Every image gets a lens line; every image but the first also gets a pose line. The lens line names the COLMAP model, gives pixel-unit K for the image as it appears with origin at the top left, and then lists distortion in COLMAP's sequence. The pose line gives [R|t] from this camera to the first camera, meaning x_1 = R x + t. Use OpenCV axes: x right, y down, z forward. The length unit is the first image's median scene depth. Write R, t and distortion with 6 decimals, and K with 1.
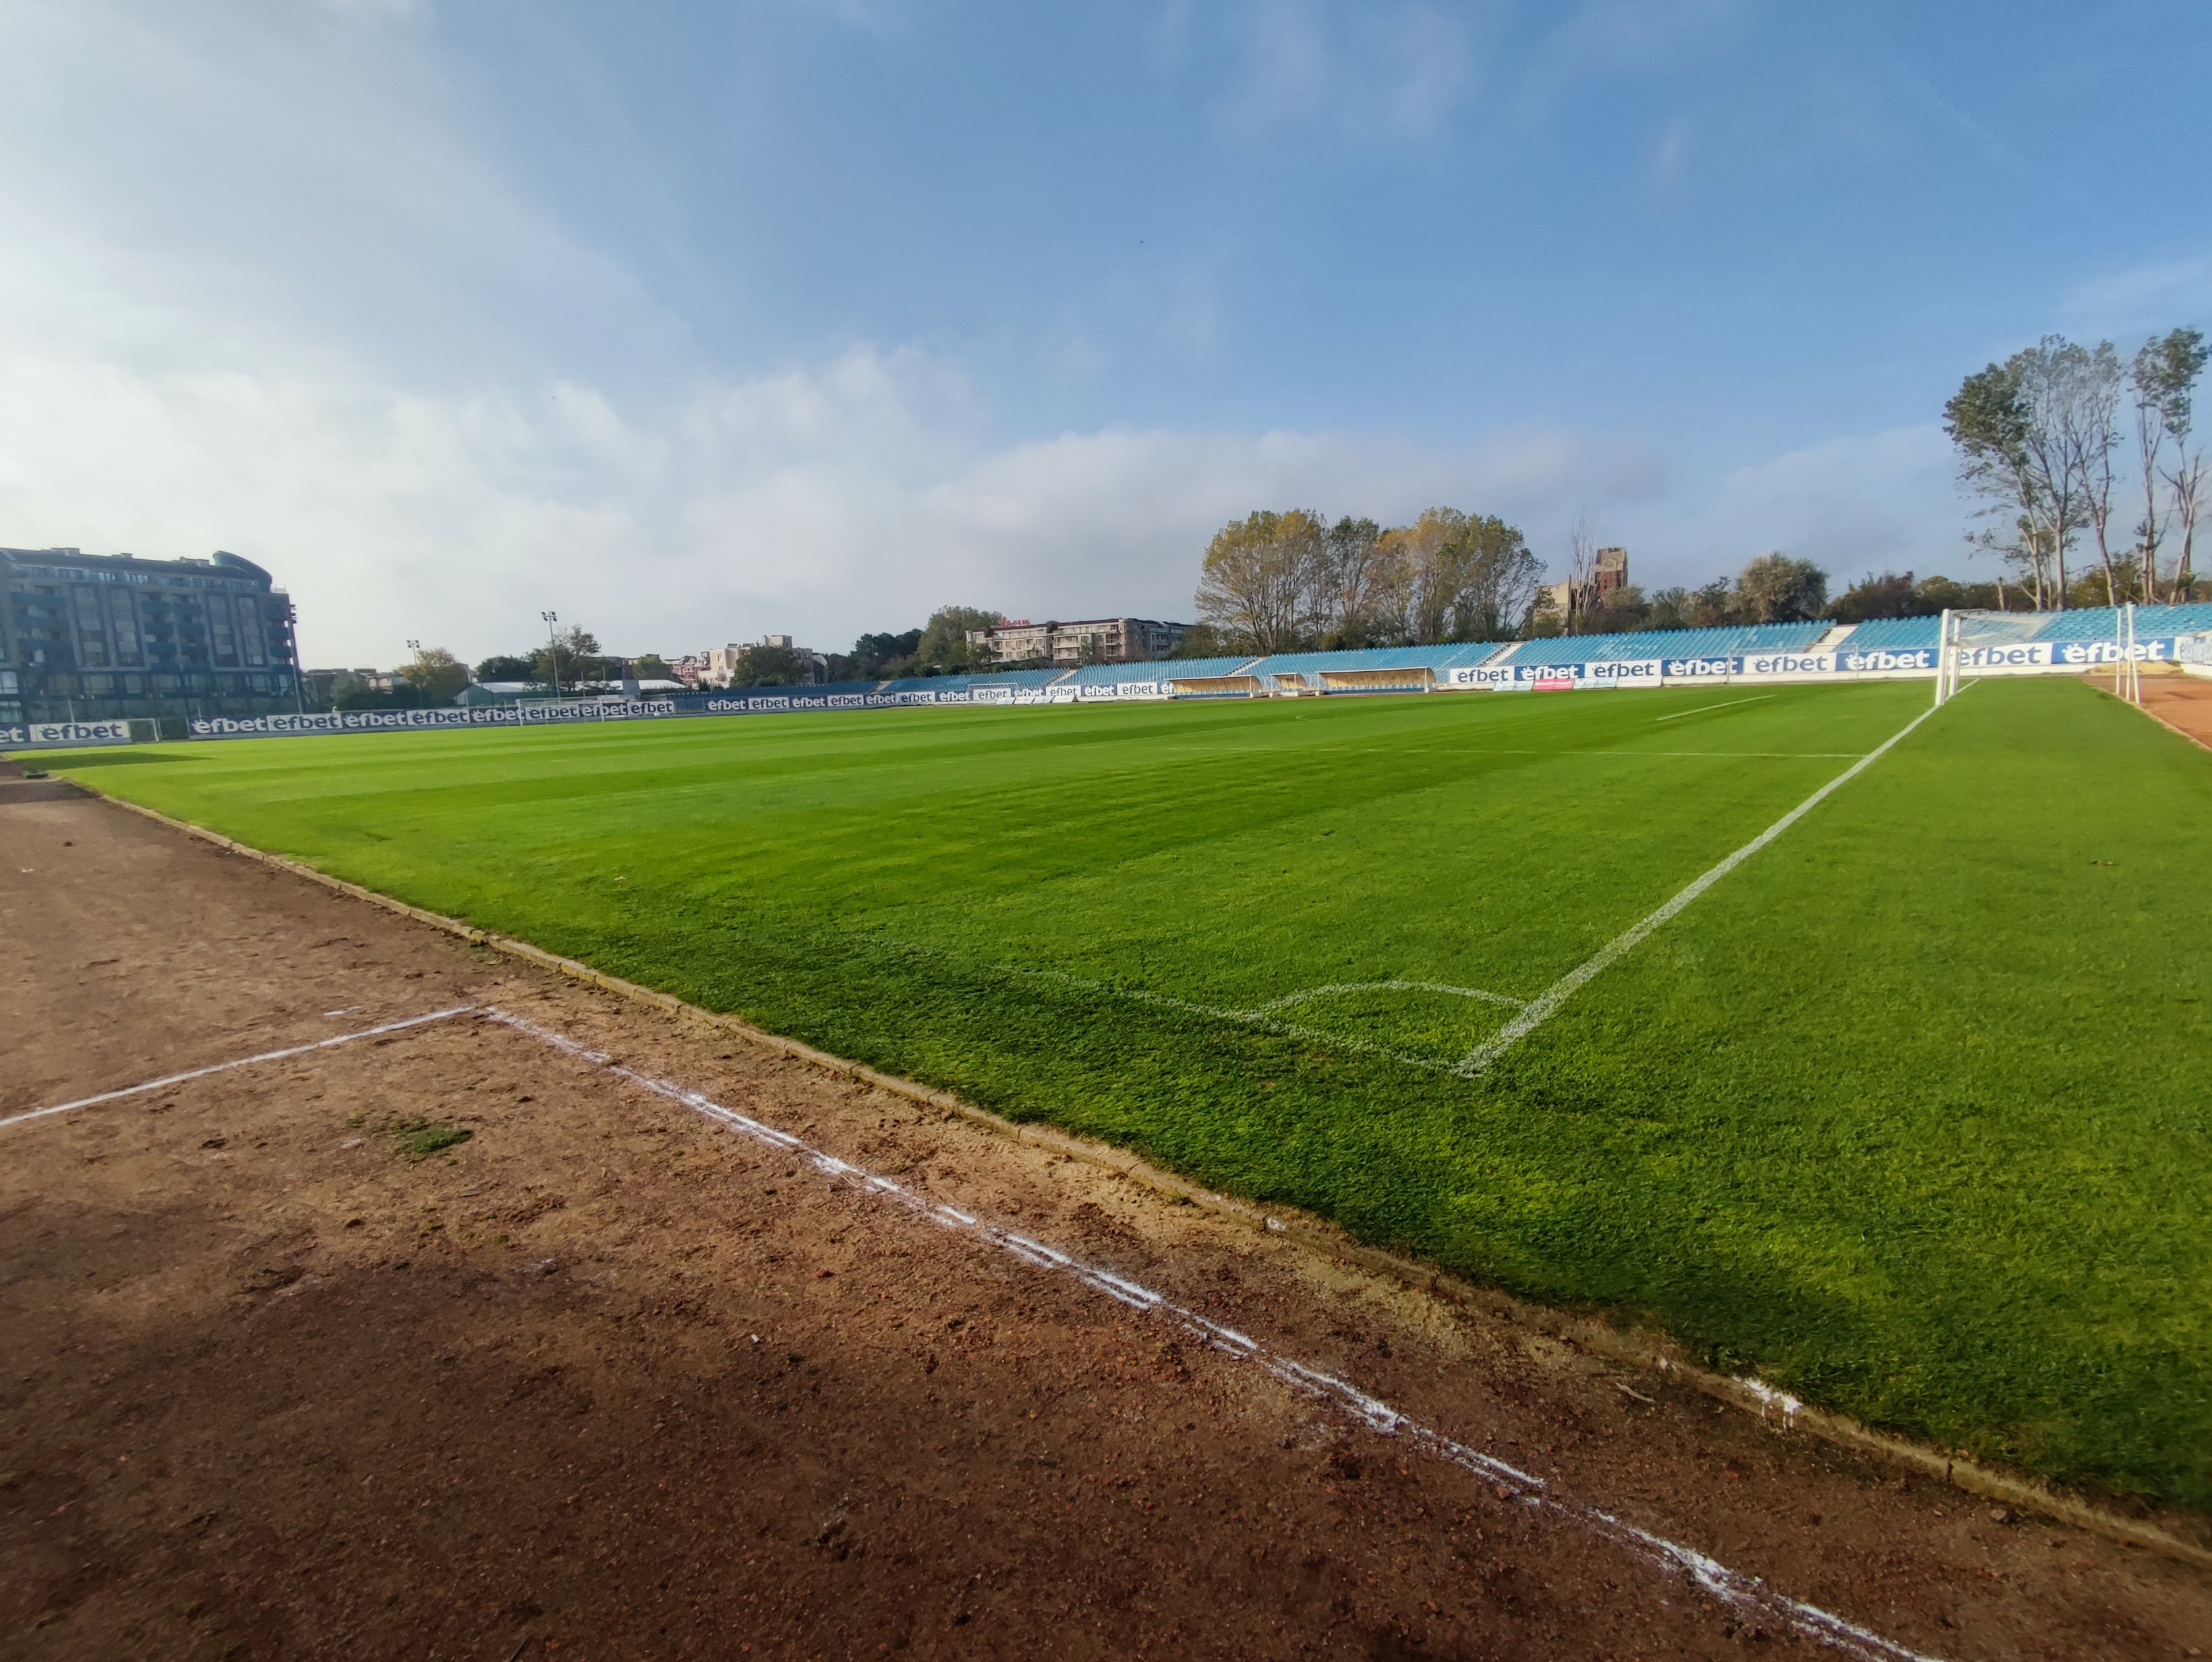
lens RADIAL K [[1010.2, 0, 1102.9], [0, 1010.2, 838.5], [0, 0, 1]] dist [0.012056, -0.008048]
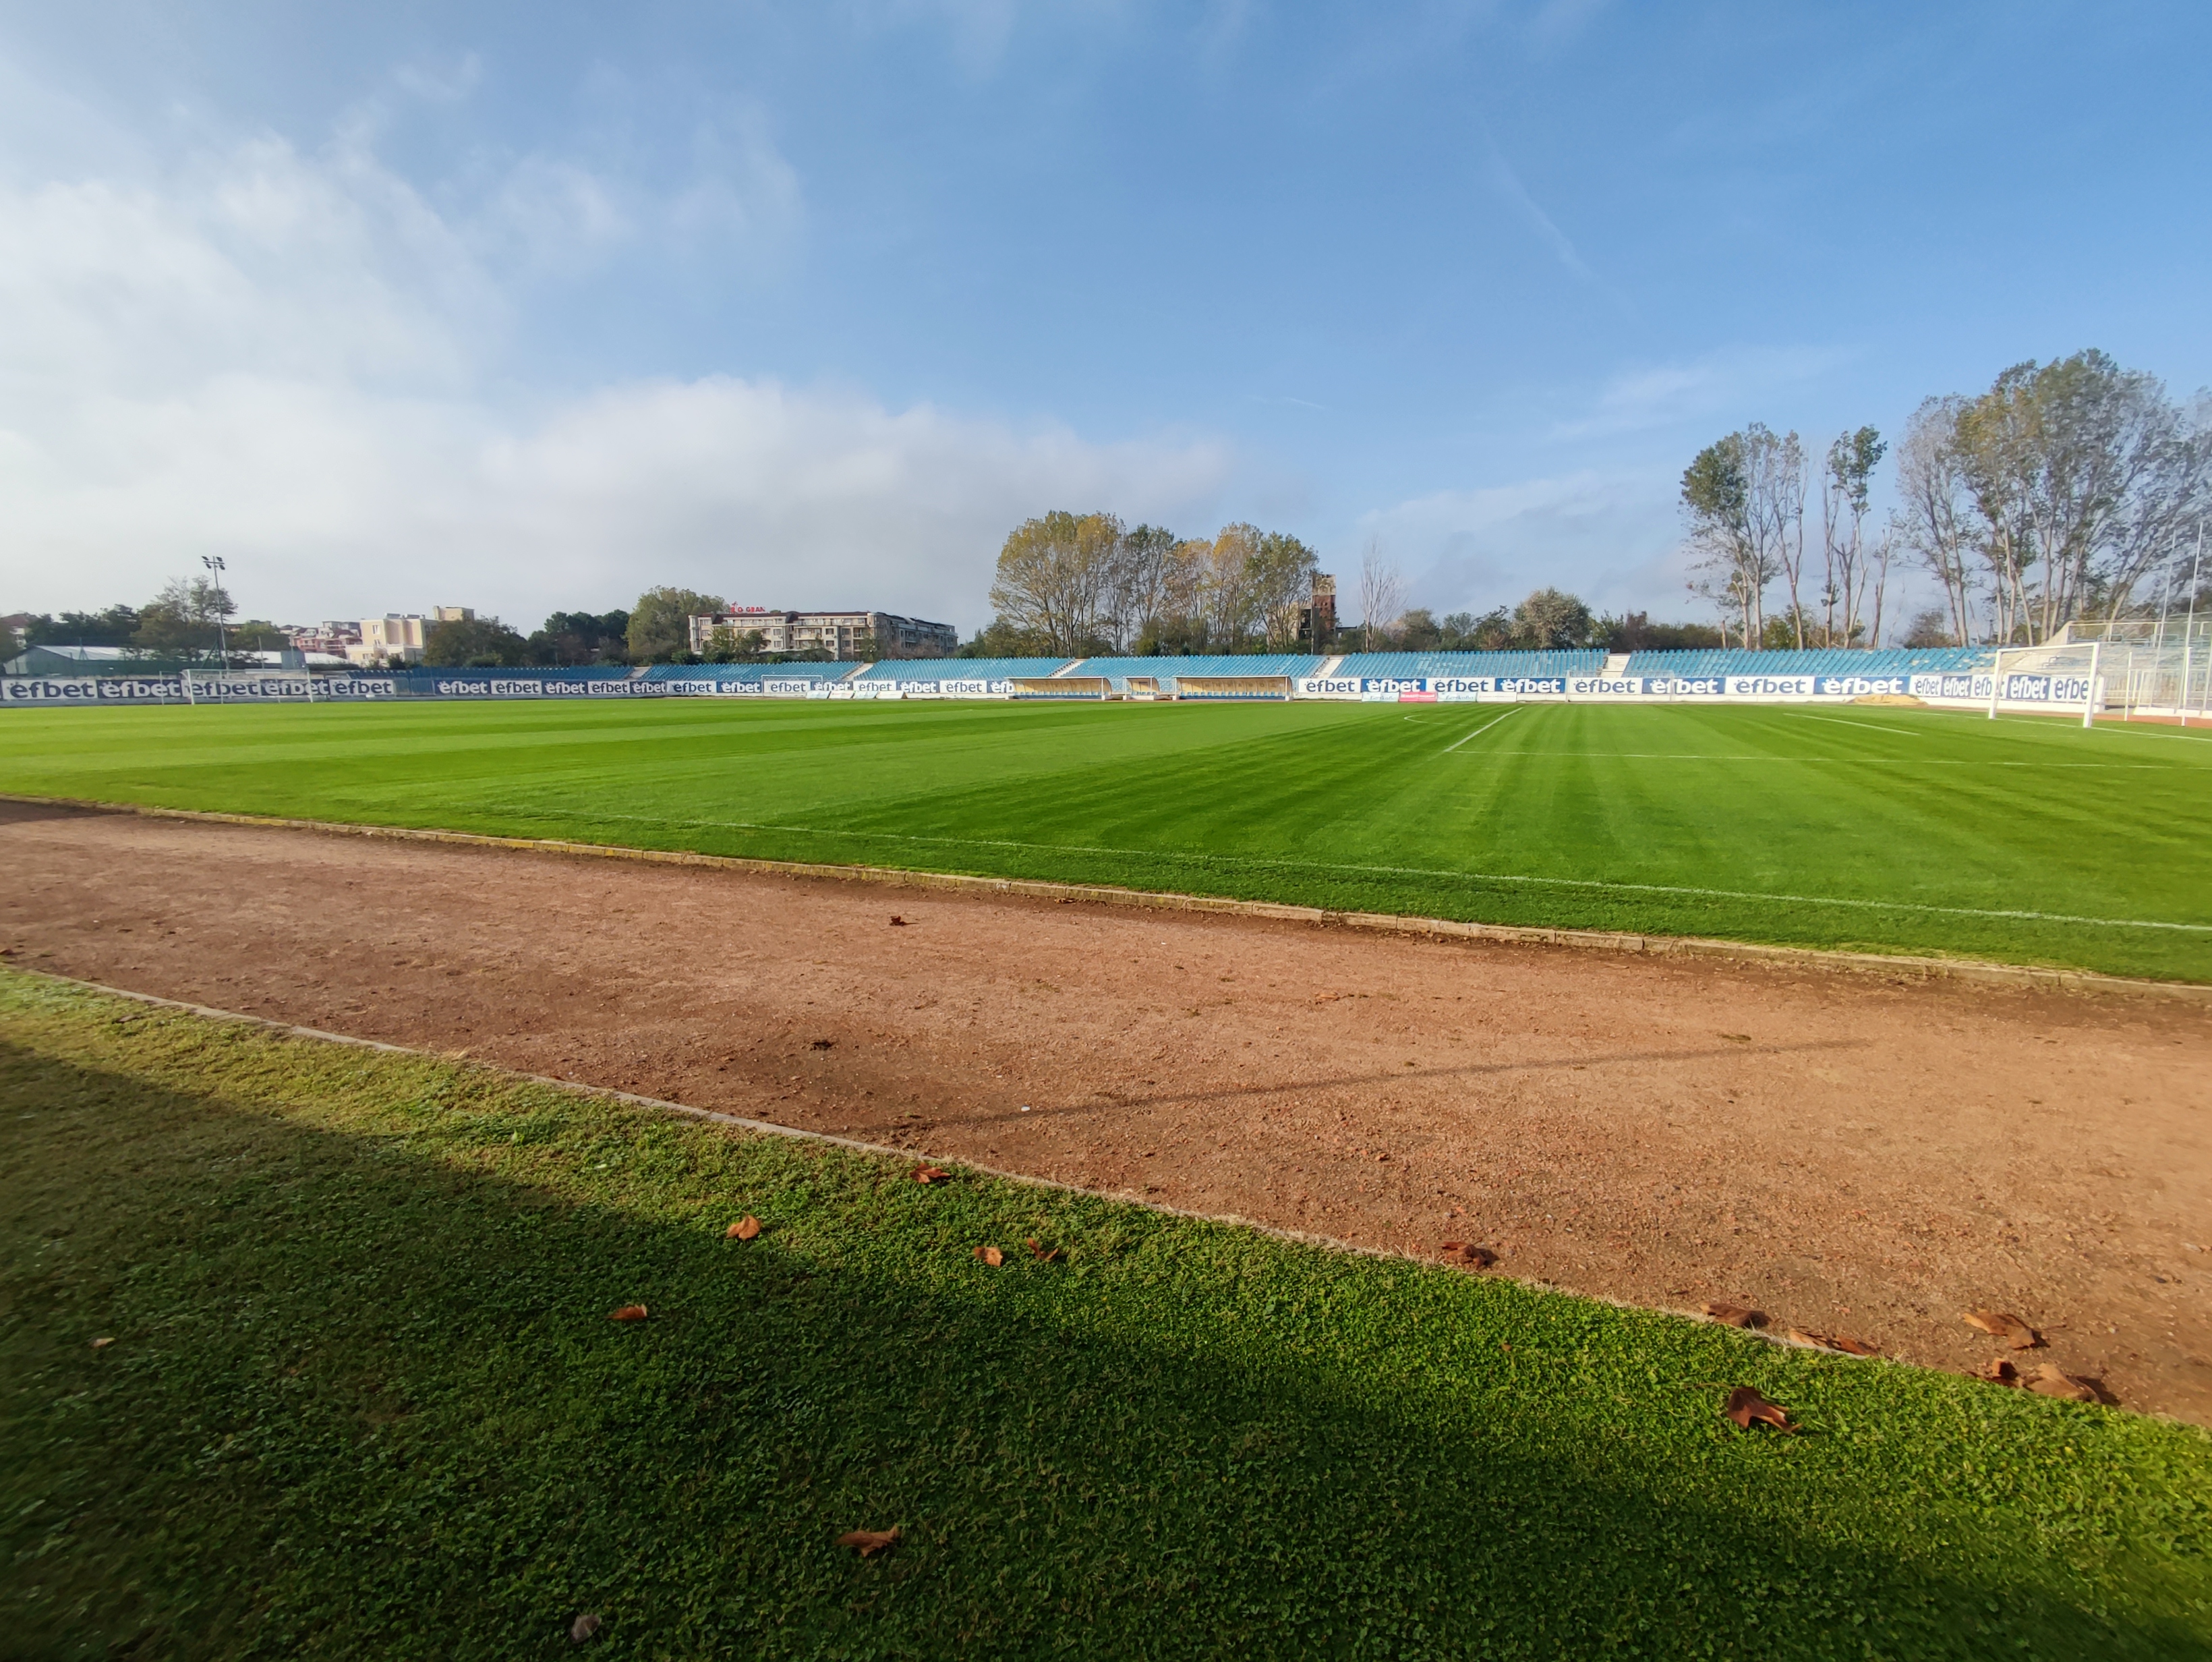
lens RADIAL K [[1010.2, 0, 1110.5], [0, 1010.2, 840.6], [0, 0, 1]] dist [0.012056, -0.008048]
pose [[0.952510, -0.009220, 0.304369, -0.114194], [0.009265, 0.999956, 0.001297, -0.003739], [-0.304367, 0.001584, 0.952553, 0.053379]]
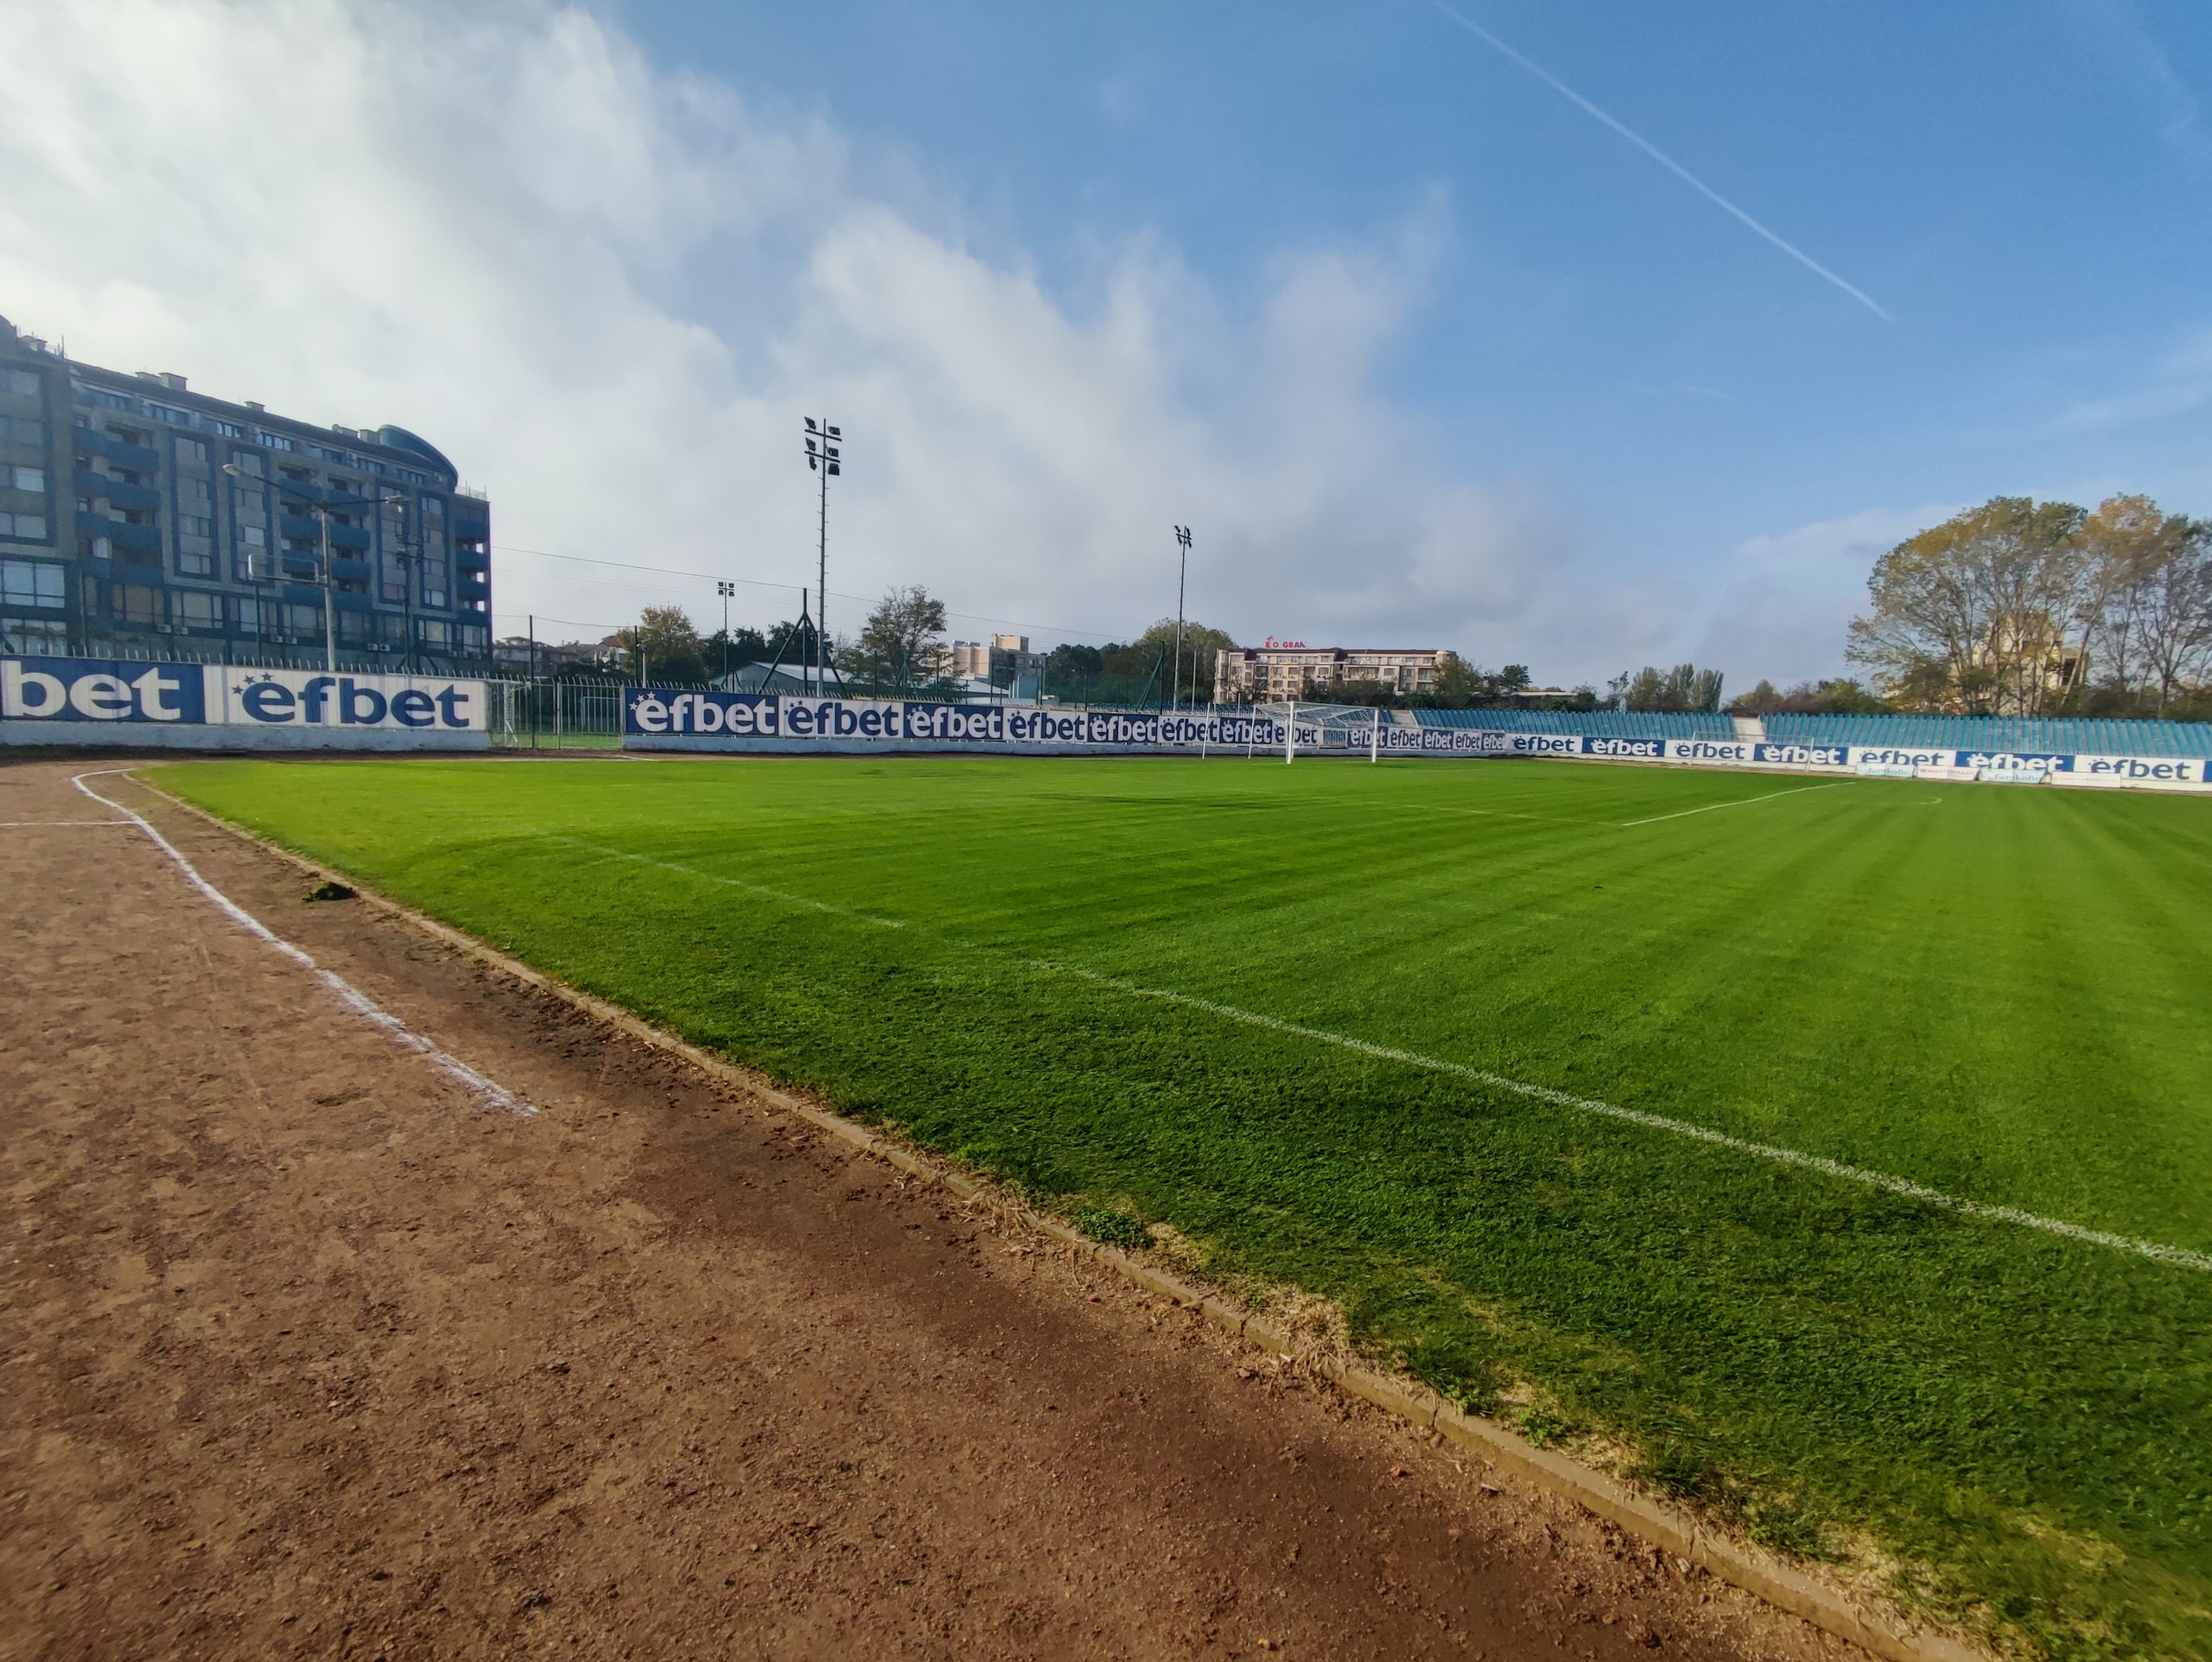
lens RADIAL K [[1010.2, 0, 1094.7], [0, 1010.2, 836.2], [0, 0, 1]] dist [0.012056, -0.008048]
pose [[0.996825, 0.078269, 0.014599, -0.487676], [-0.077689, 0.996298, -0.036819, -0.043821], [-0.017427, 0.035568, 0.999215, 0.427394]]
